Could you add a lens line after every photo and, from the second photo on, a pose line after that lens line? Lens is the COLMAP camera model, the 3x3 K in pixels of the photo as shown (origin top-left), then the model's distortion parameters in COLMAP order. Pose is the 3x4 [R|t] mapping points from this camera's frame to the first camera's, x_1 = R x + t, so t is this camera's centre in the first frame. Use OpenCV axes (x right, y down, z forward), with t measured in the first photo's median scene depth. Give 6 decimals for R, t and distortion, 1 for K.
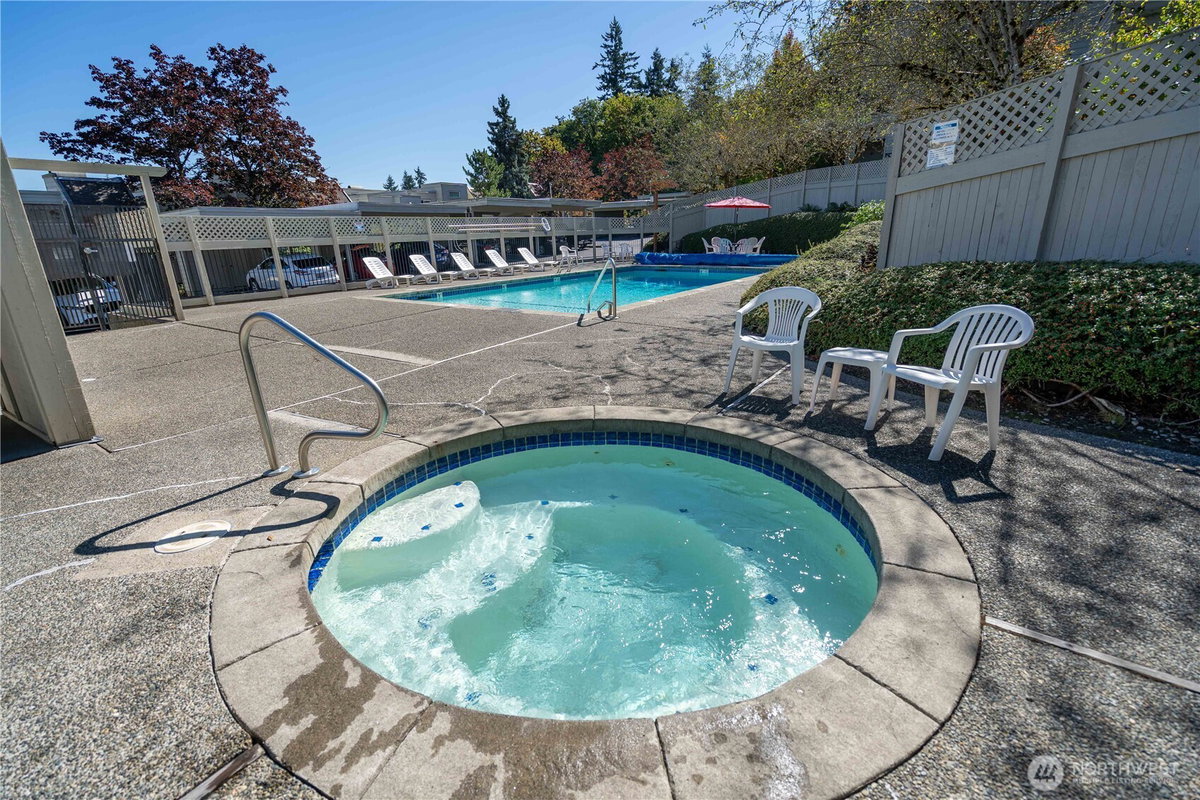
lens RADIAL K [[542.2, 0, 599.2], [0, 542.2, 409.3], [0, 0, 1]] dist [-0.001235, 0.000304]
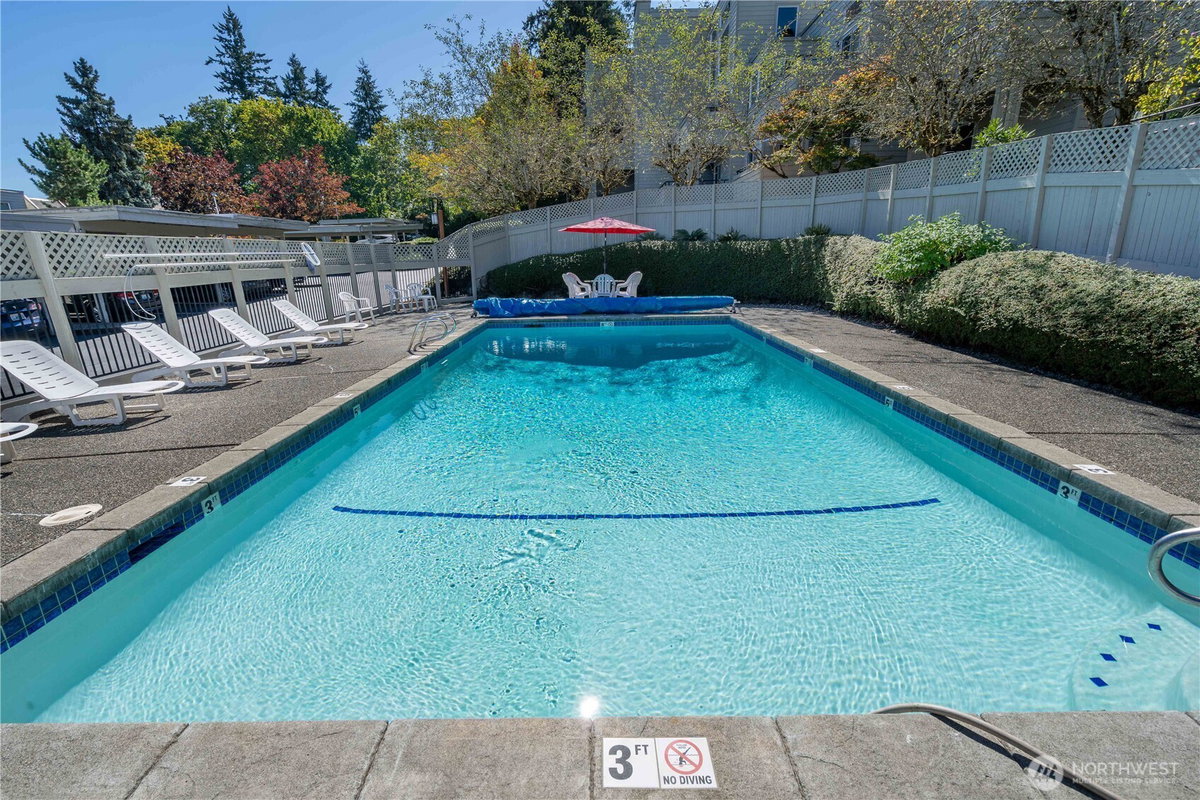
lens RADIAL K [[542.2, 0, 599.2], [0, 542.2, 409.3], [0, 0, 1]] dist [-0.001235, 0.000304]
pose [[0.834683, -0.146163, 0.530982, -0.028830], [0.173910, 0.984759, -0.002305, -0.023994], [-0.522552, 0.094267, 0.847380, 0.070991]]
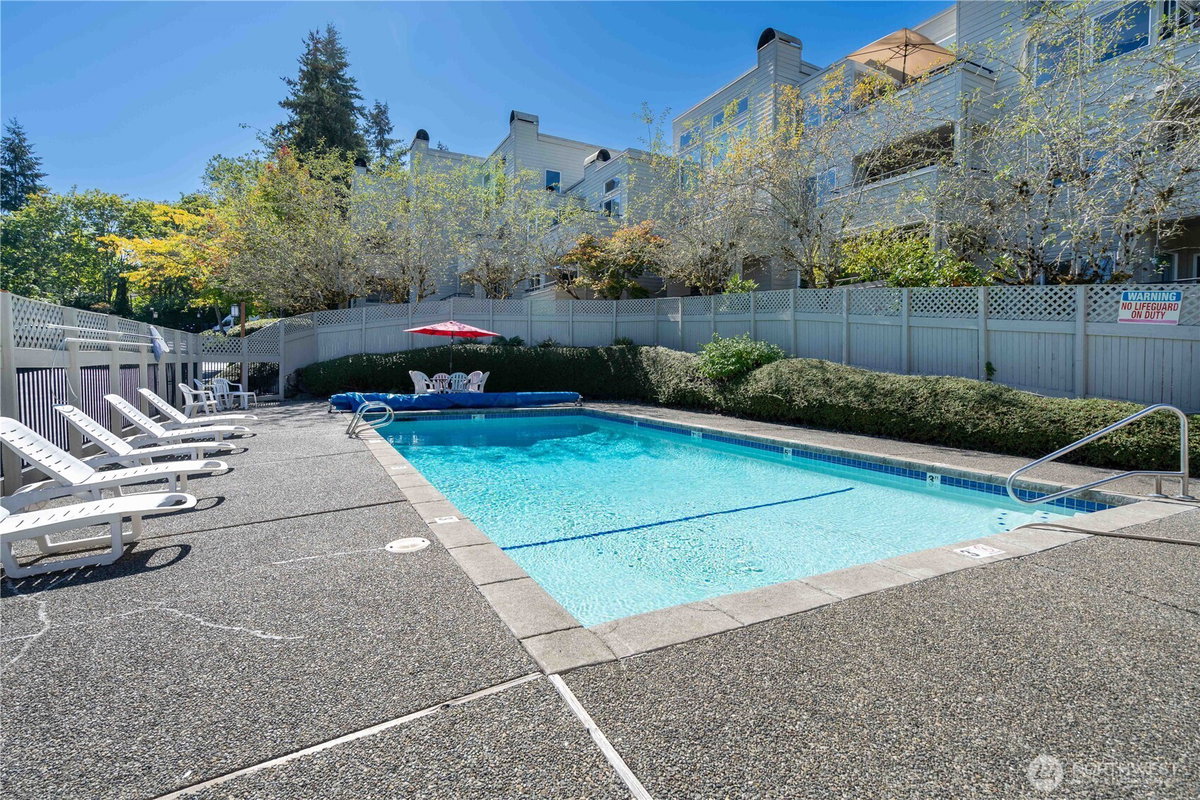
lens RADIAL K [[555.6, 0, 596.3], [0, 555.6, 381.2], [0, 0, 1]] dist [-0.005794, -0.000112]
pose [[0.491187, -0.001026, 0.871053, -0.056194], [0.252359, 0.957279, -0.141178, -0.025048], [-0.833697, 0.289163, 0.470462, 0.082002]]
